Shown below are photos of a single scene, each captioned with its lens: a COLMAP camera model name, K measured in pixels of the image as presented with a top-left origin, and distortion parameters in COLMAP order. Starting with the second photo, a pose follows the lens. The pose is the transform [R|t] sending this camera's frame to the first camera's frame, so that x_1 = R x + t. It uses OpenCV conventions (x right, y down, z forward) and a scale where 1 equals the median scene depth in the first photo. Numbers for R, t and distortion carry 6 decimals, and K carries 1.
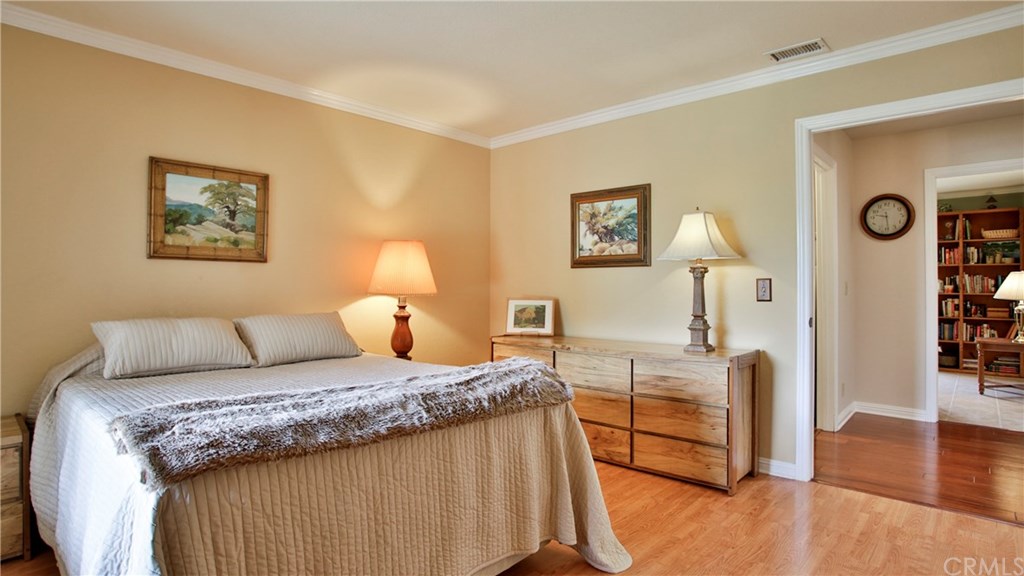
lens RADIAL K [[528.5, 0, 514.8], [0, 528.5, 279.6], [0, 0, 1]] dist [-0.079650, 0.035267]
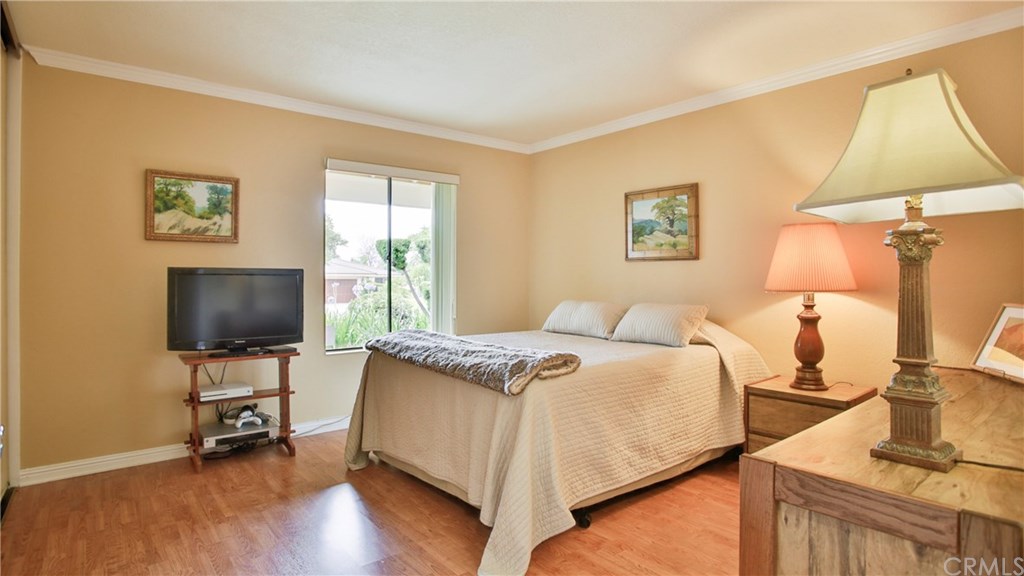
lens RADIAL K [[528.5, 0, 514.8], [0, 528.5, 279.6], [0, 0, 1]] dist [-0.079650, 0.035267]
pose [[-0.133904, 0.000581, -0.990994, 0.755610], [0.013620, 0.999906, -0.001254, 0.006771], [0.990901, -0.013665, -0.133899, 0.798334]]
